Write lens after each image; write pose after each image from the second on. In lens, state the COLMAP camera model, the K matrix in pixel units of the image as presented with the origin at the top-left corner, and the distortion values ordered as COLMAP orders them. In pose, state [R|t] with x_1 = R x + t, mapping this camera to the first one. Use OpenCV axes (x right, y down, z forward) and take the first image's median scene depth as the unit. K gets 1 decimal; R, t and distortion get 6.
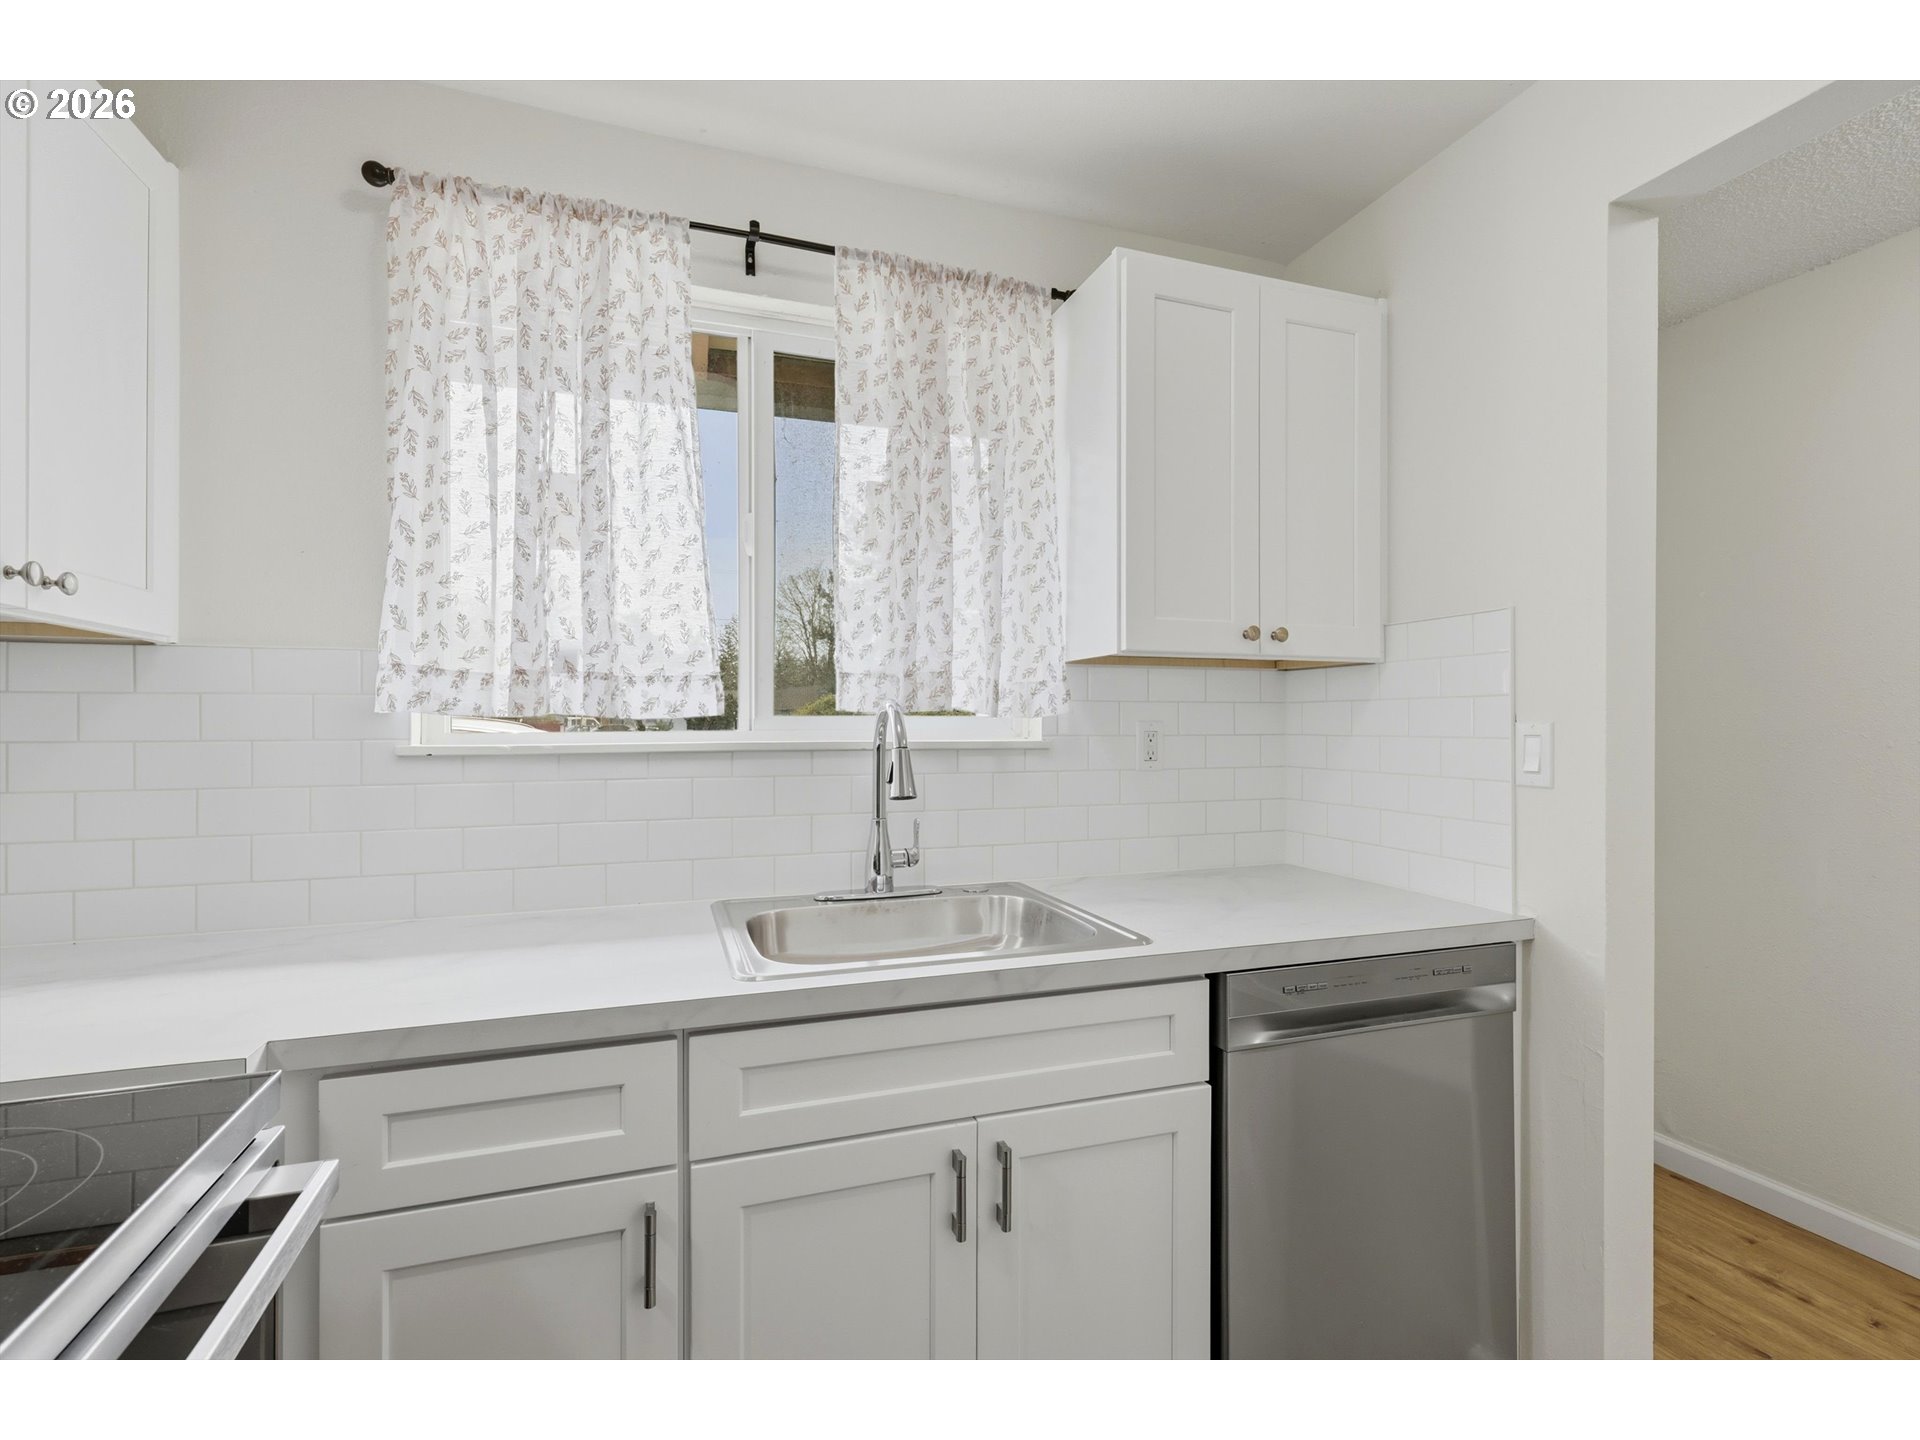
lens RADIAL K [[878.3, 0, 980.1], [0, 878.3, 732.5], [0, 0, 1]] dist [0.000924, 0.000232]
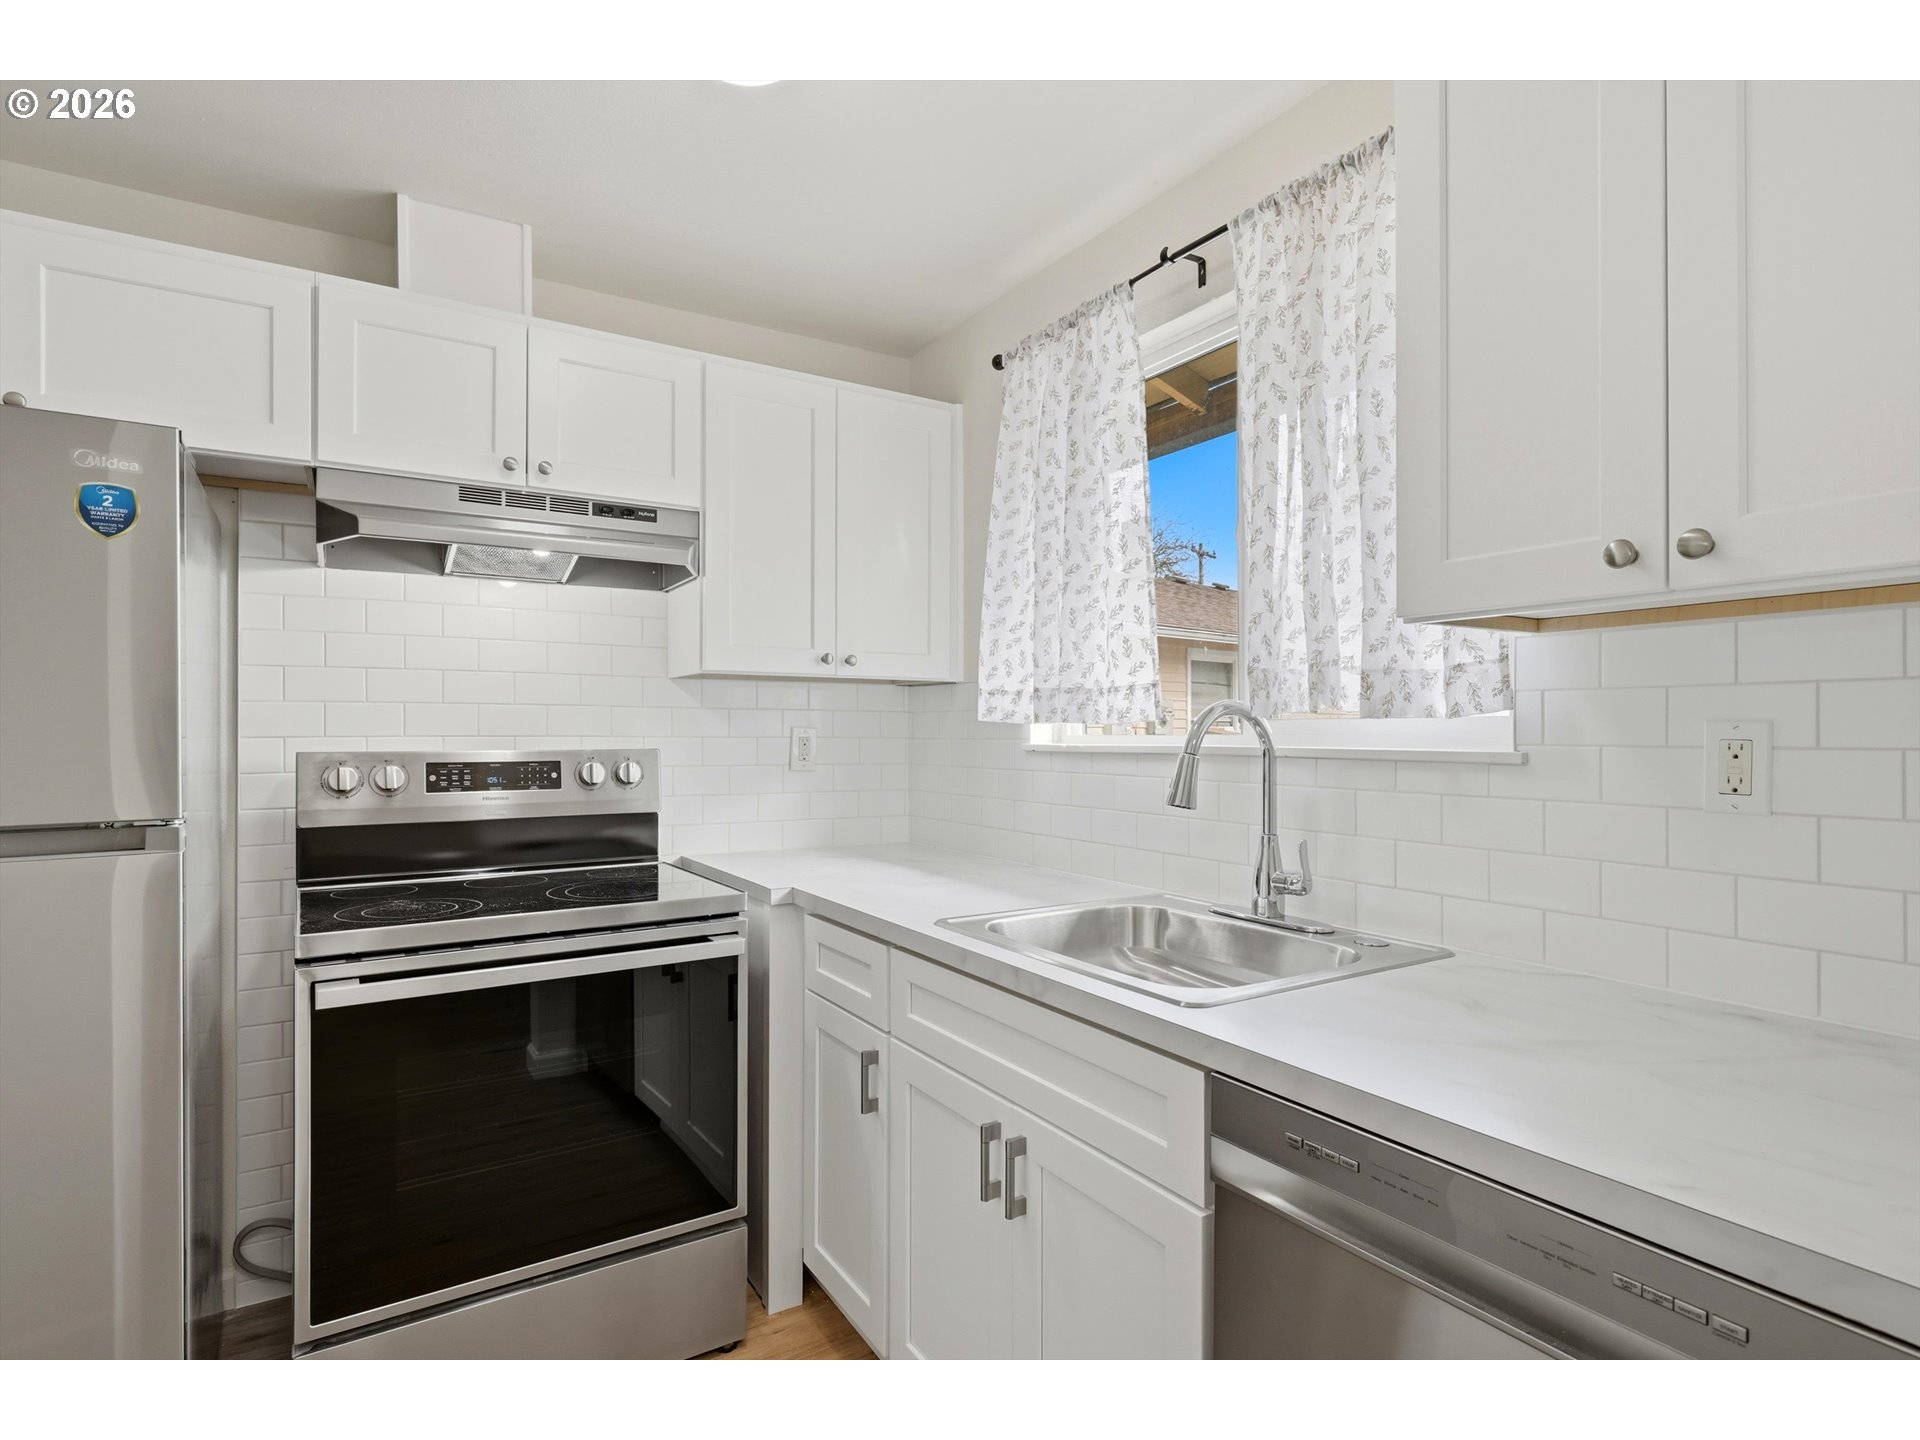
lens RADIAL K [[1005.8, 0, 976.9], [0, 1005.8, 739.2], [0, 0, 1]] dist [0.000923, -0.001157]
pose [[0.217048, 0.009224, -0.976117, 0.885283], [-0.004711, 0.999954, 0.008402, -0.005660], [0.976149, 0.002775, 0.217082, 0.531455]]
